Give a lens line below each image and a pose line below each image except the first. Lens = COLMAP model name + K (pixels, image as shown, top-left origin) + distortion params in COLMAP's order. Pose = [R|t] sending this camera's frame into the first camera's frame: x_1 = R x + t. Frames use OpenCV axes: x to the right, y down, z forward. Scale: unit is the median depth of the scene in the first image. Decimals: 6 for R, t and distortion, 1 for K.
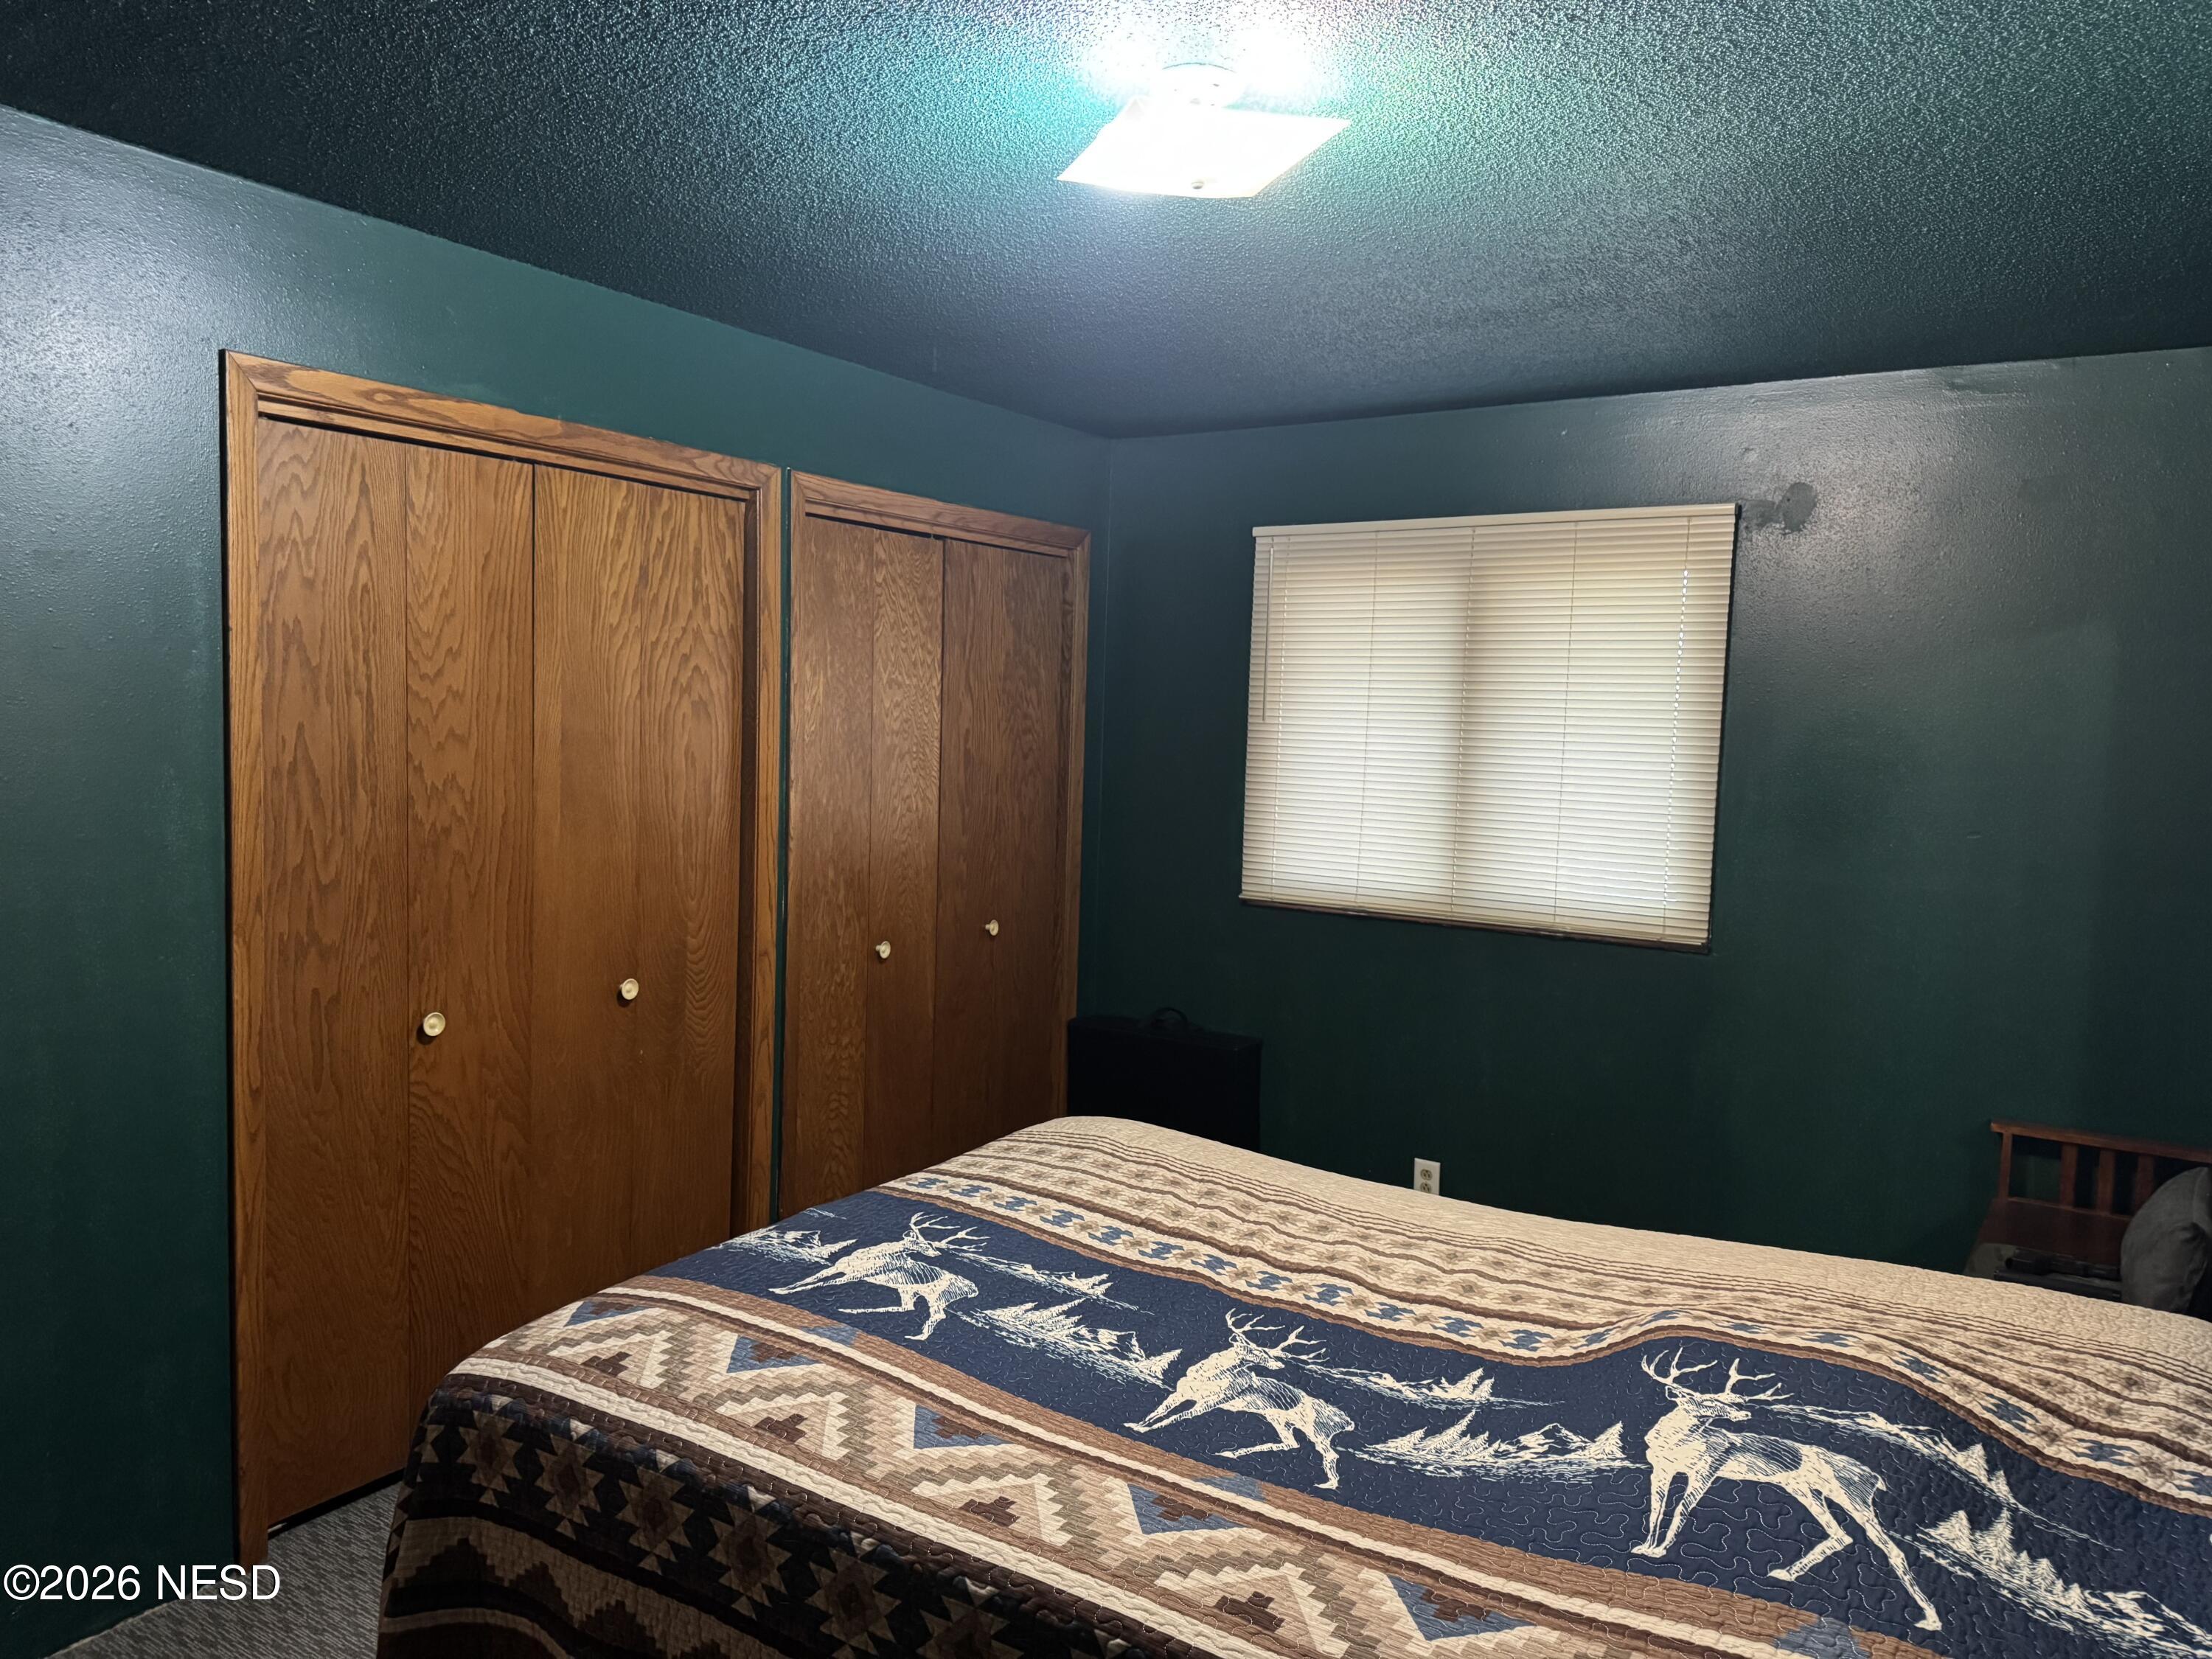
lens RADIAL K [[1555.8, 0, 1112.2], [0, 1555.8, 850.1], [0, 0, 1]] dist [0.056750, -0.090303]
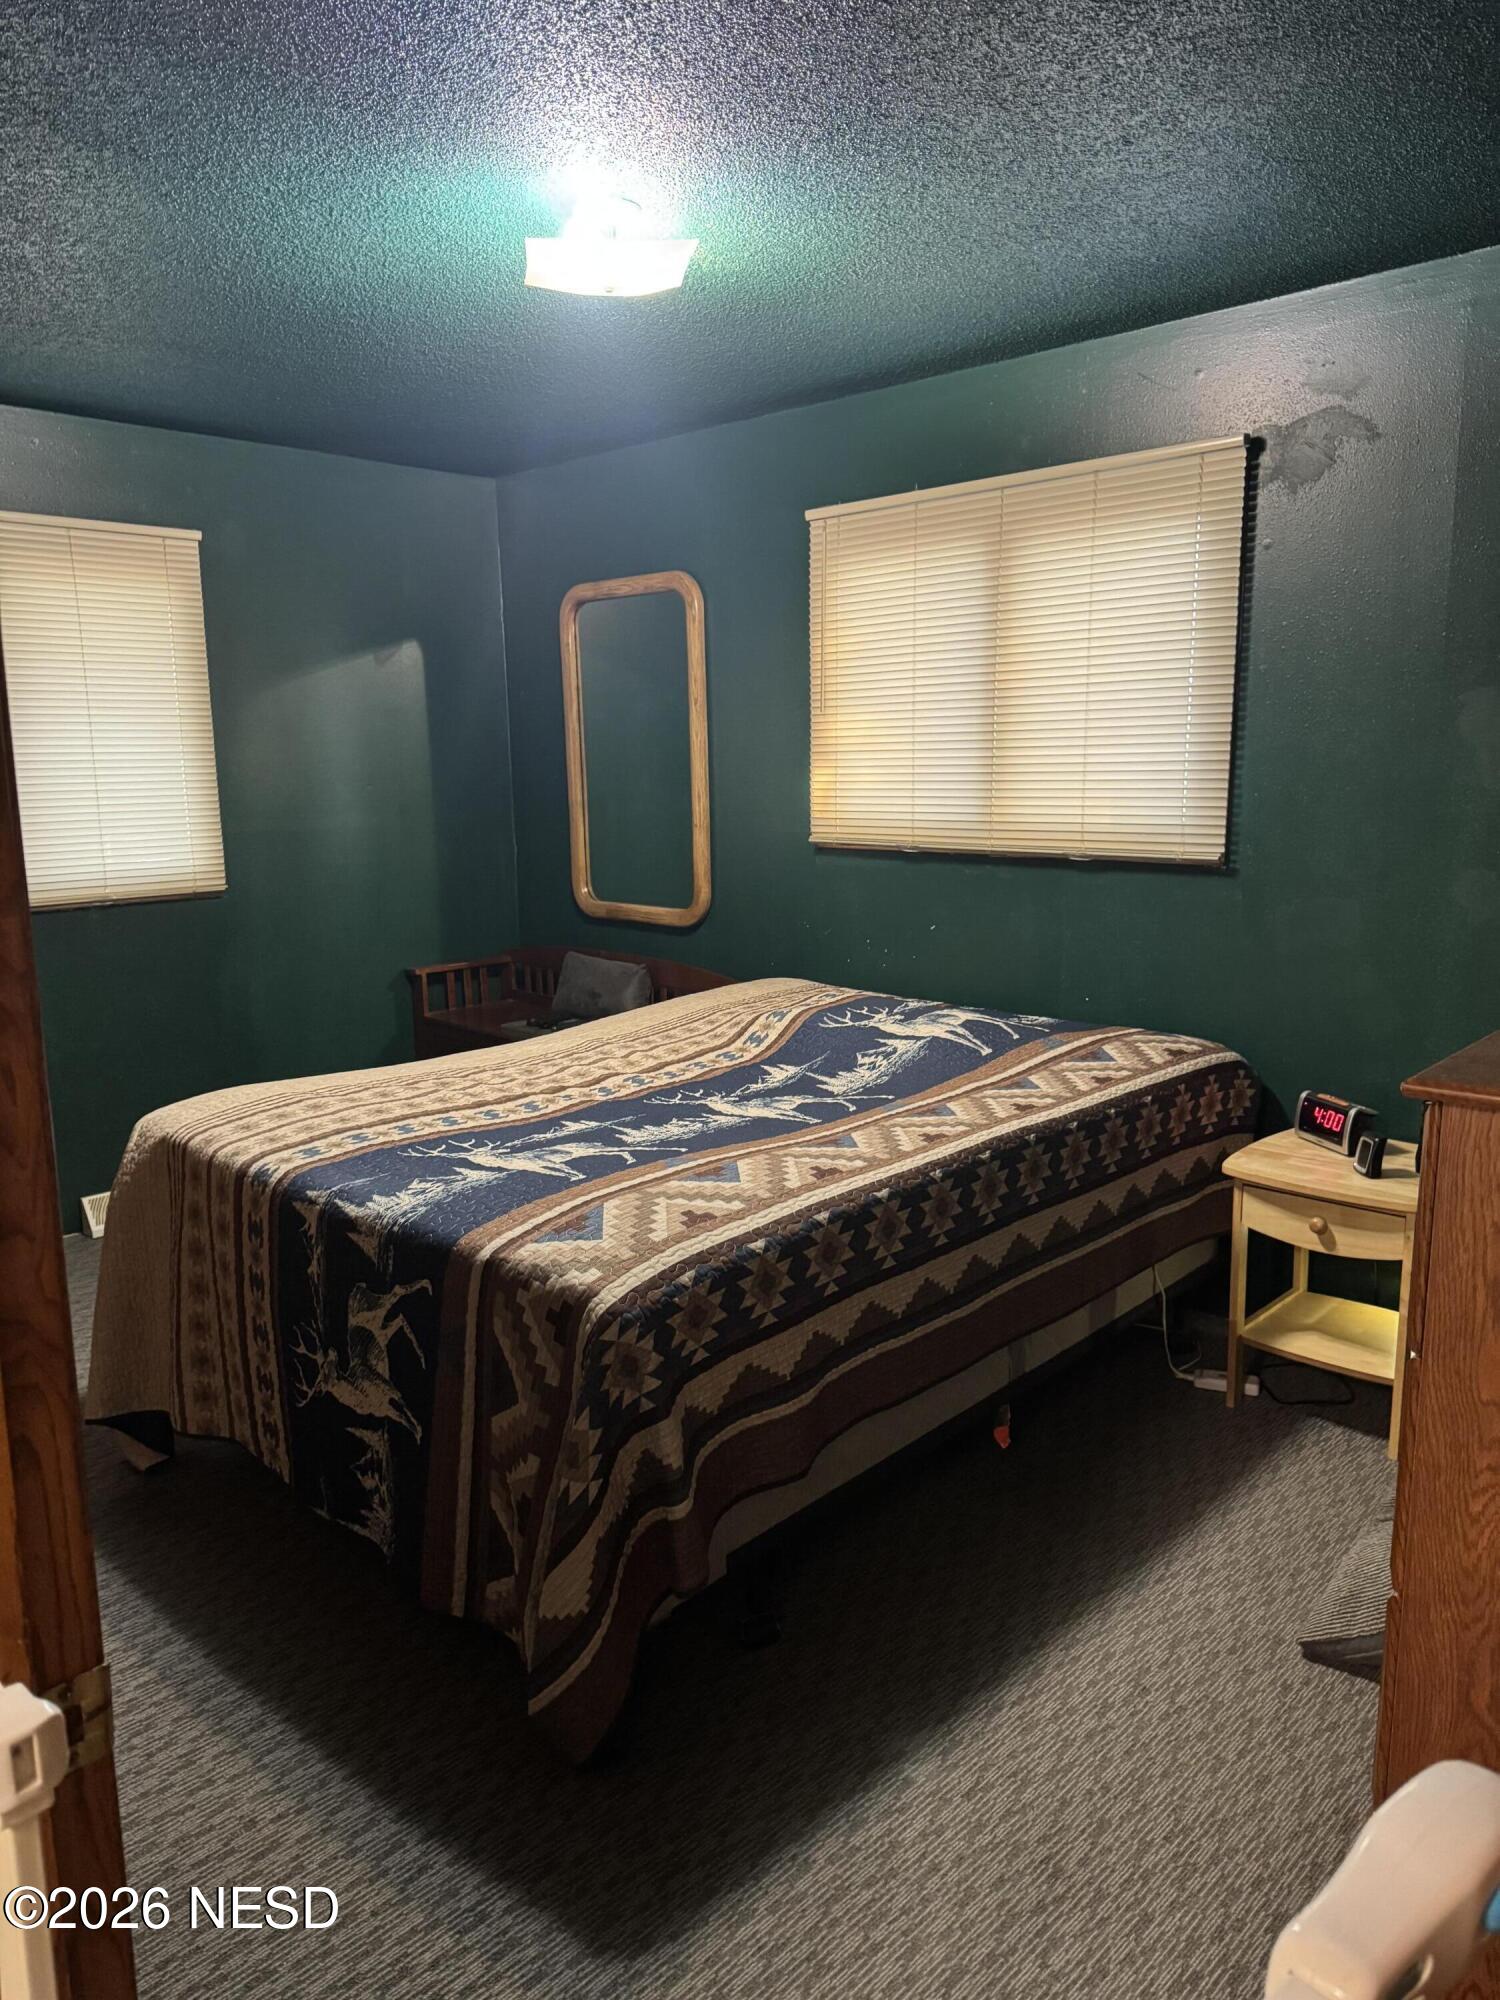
lens RADIAL K [[1406.7, 0, 757.0], [0, 1406.7, 988.5], [0, 0, 1]] dist [0.056750, -0.090303]
pose [[0.194552, -0.205079, 0.959214, -1.178140], [0.114488, 0.975964, 0.185439, -0.045676], [-0.974188, 0.073741, 0.213355, 0.613532]]
